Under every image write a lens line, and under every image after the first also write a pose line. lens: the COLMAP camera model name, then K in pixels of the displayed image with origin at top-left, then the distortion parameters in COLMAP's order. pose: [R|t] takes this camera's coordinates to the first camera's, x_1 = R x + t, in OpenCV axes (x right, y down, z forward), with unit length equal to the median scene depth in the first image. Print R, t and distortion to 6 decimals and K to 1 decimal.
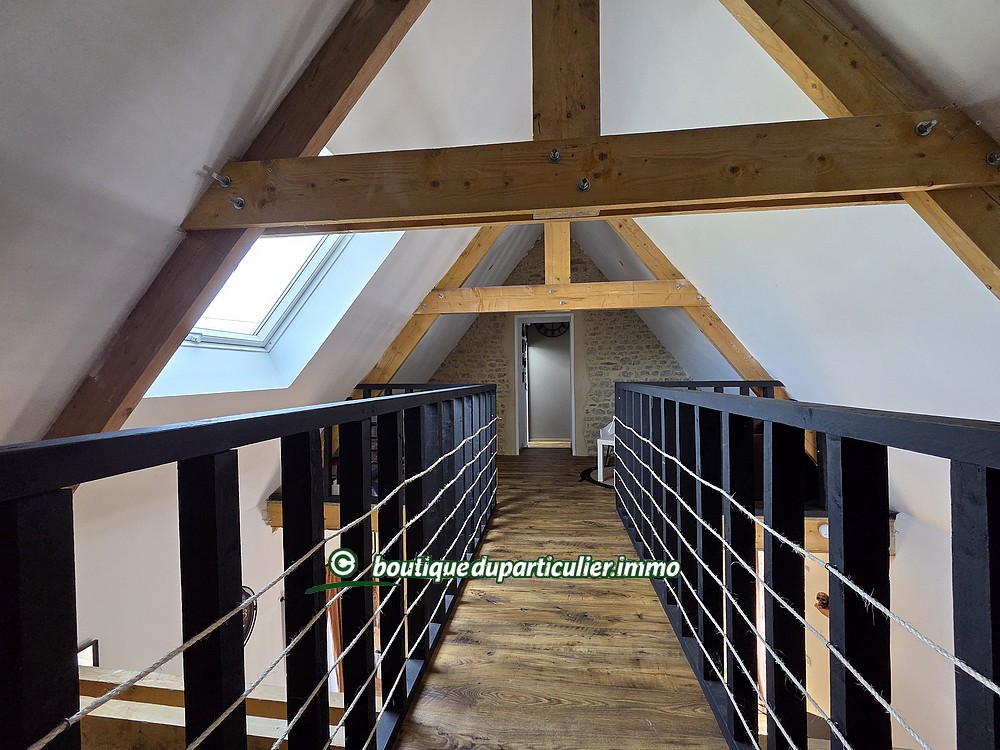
lens RADIAL K [[413.5, 0, 500.8], [0, 413.5, 376.1], [0, 0, 1]] dist [0.001358, -0.000909]
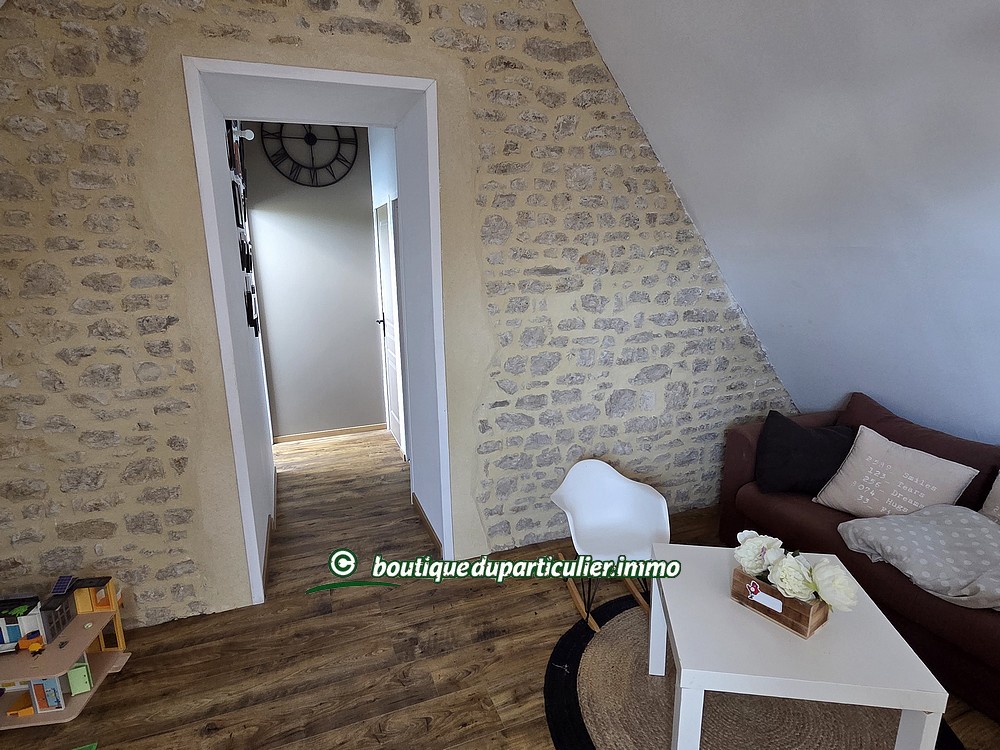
lens RADIAL K [[551.7, 0, 502.9], [0, 551.7, 374.8], [0, 0, 1]] dist [-0.003898, -0.001965]
pose [[0.878282, -0.104041, 0.466686, 0.036344], [0.005640, 0.978226, 0.207468, -0.050883], [-0.478110, -0.179583, 0.859745, 0.815063]]
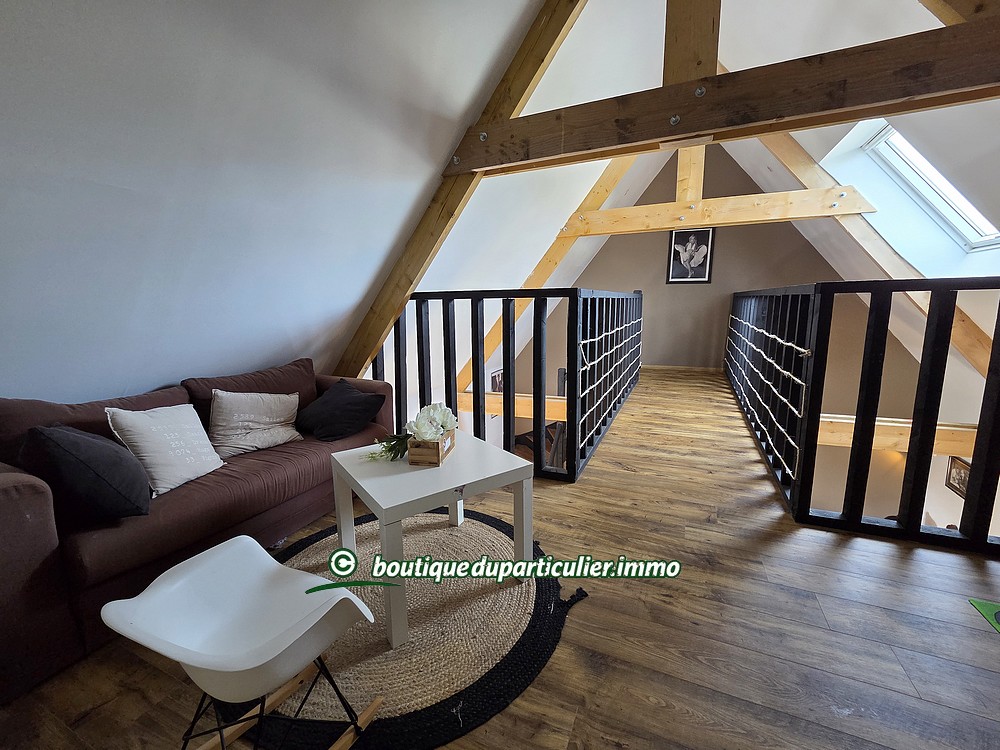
lens RADIAL K [[413.5, 0, 499.3], [0, 413.5, 372.2], [0, 0, 1]] dist [0.001358, -0.000909]
pose [[-0.955542, -0.019890, 0.294184, 0.162057], [0.030129, 0.985914, 0.164519, 0.026736], [-0.293312, 0.166069, -0.941483, 1.294700]]
